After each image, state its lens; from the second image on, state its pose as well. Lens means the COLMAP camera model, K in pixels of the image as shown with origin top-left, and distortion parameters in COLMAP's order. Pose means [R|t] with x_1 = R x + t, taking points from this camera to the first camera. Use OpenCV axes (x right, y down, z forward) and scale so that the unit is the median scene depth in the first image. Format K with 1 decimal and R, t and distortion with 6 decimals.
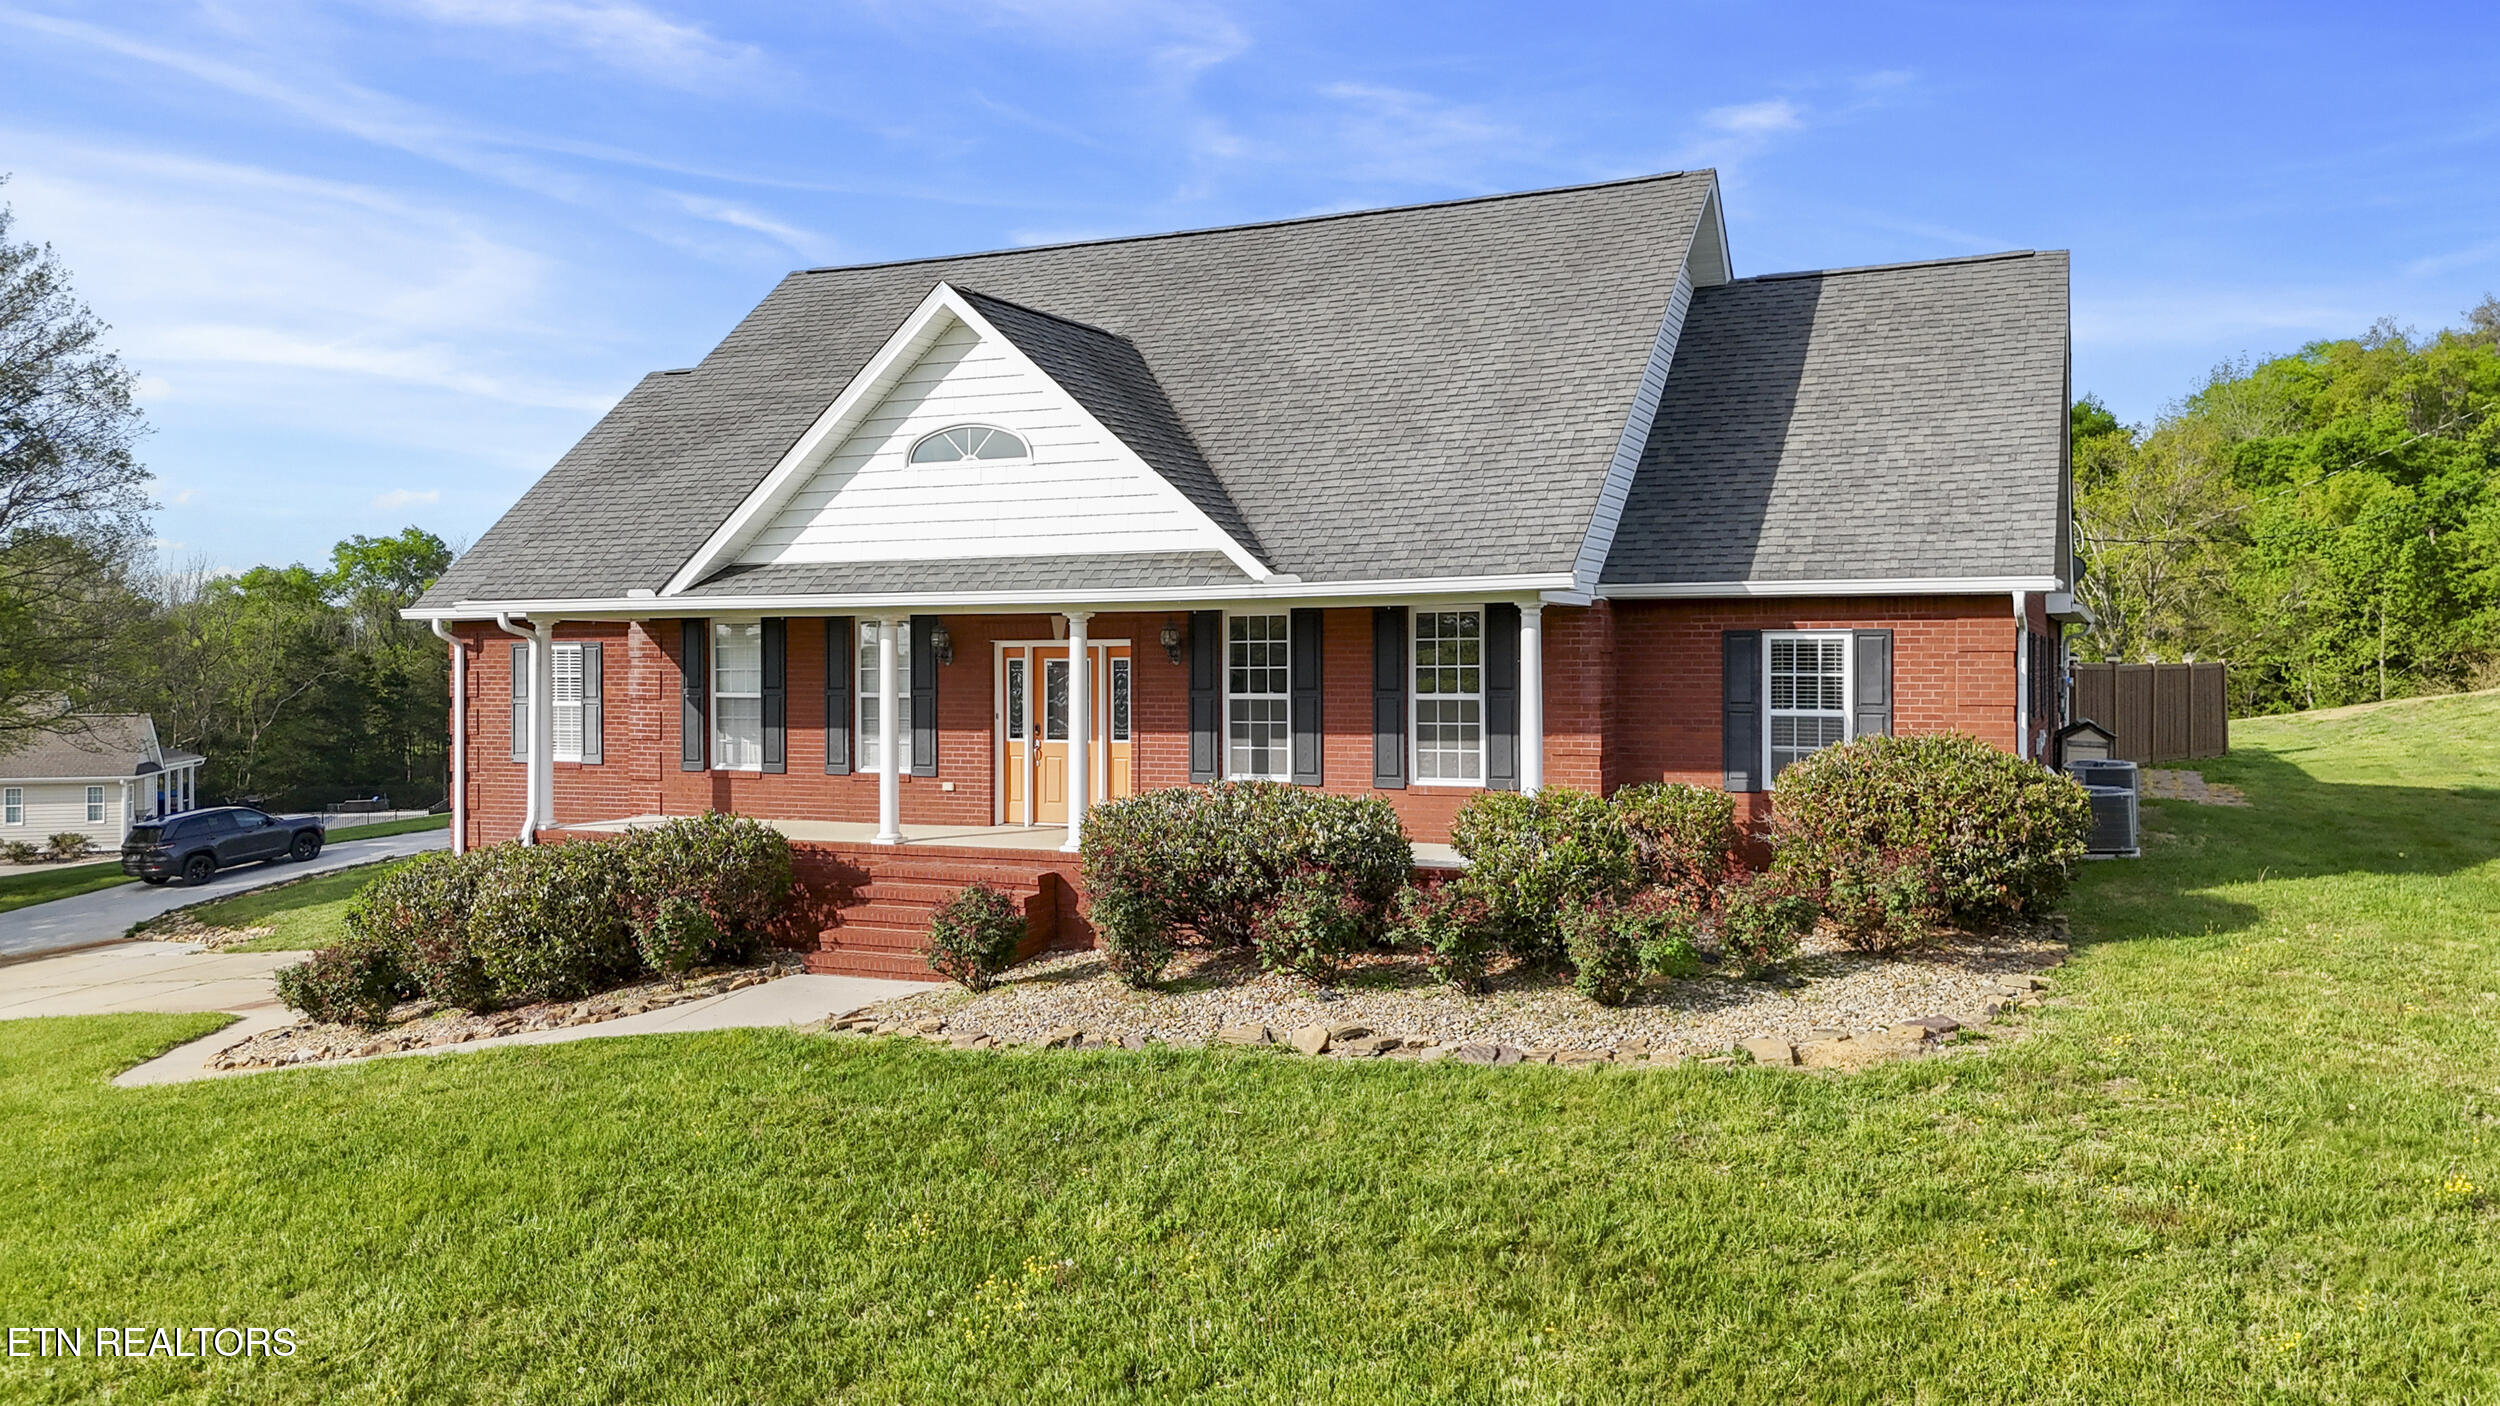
lens RADIAL K [[2067.7, 0, 1257.6], [0, 2067.7, 672.1], [0, 0, 1]] dist [0.005959, -0.001710]
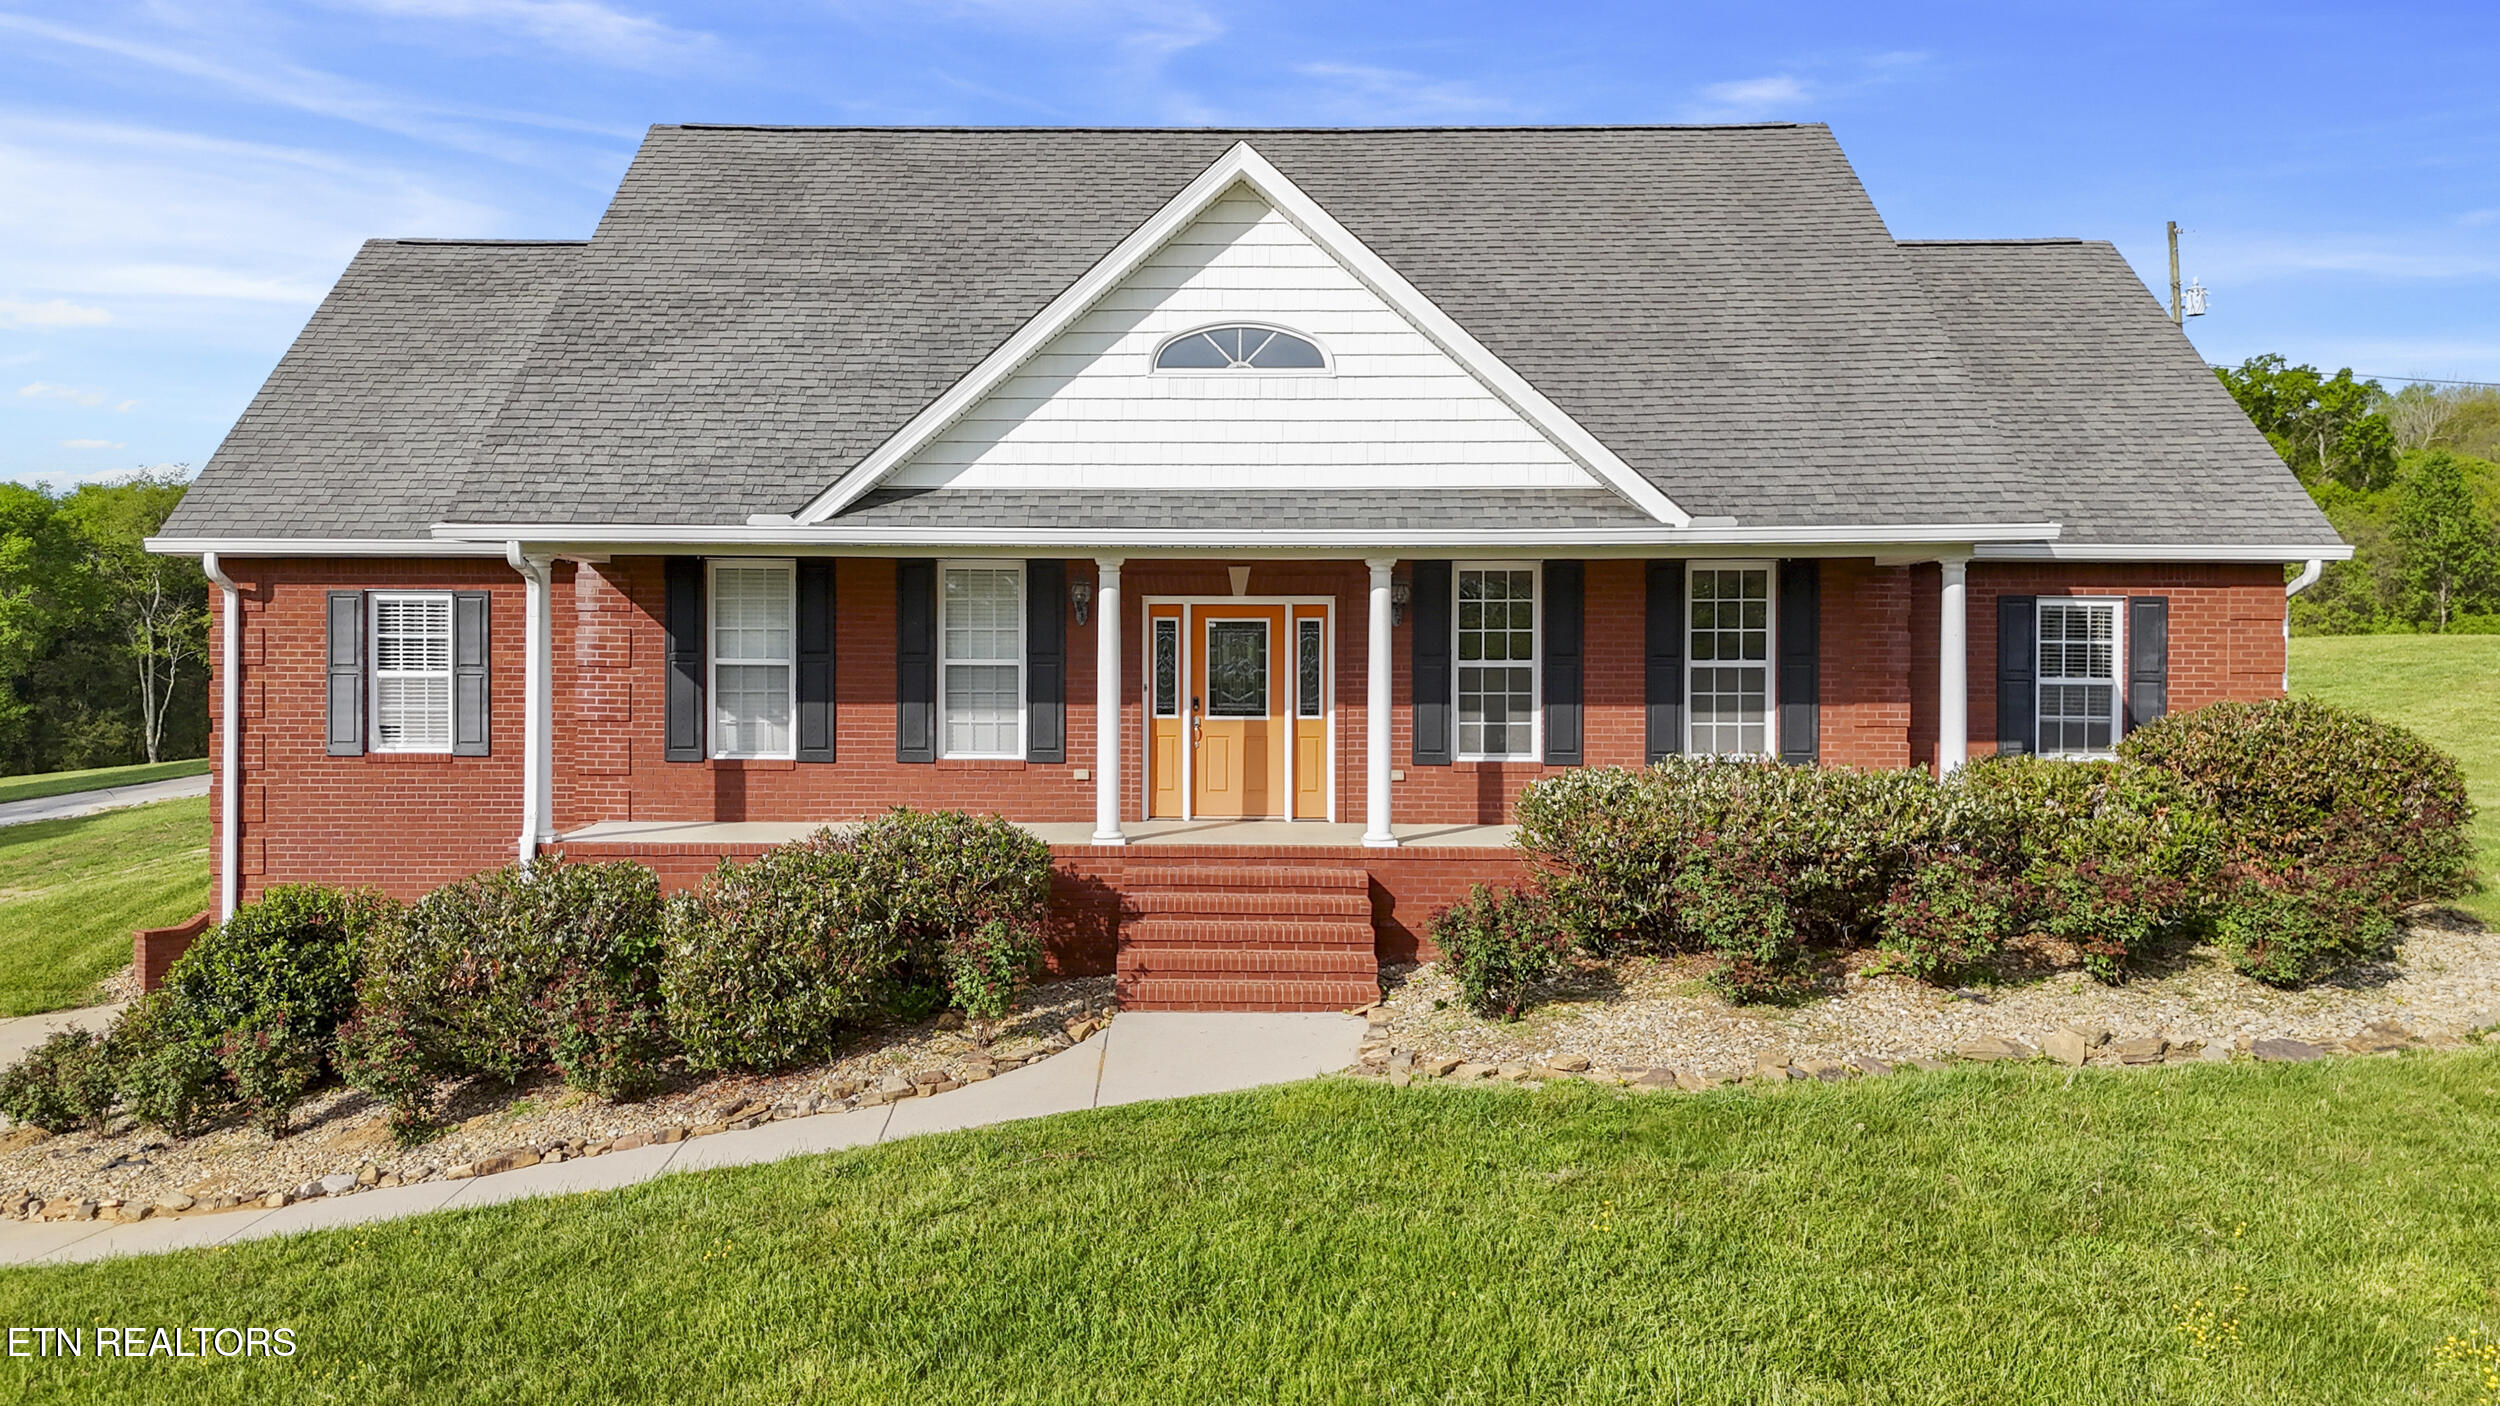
lens RADIAL K [[2067.7, 0, 1257.6], [0, 2067.7, 672.1], [0, 0, 1]] dist [0.005959, -0.001710]
pose [[0.904325, 0.004675, 0.426819, -0.464398], [-0.005184, 0.999987, 0.000029, 0.016002], [-0.426813, -0.002239, 0.904337, 0.256728]]
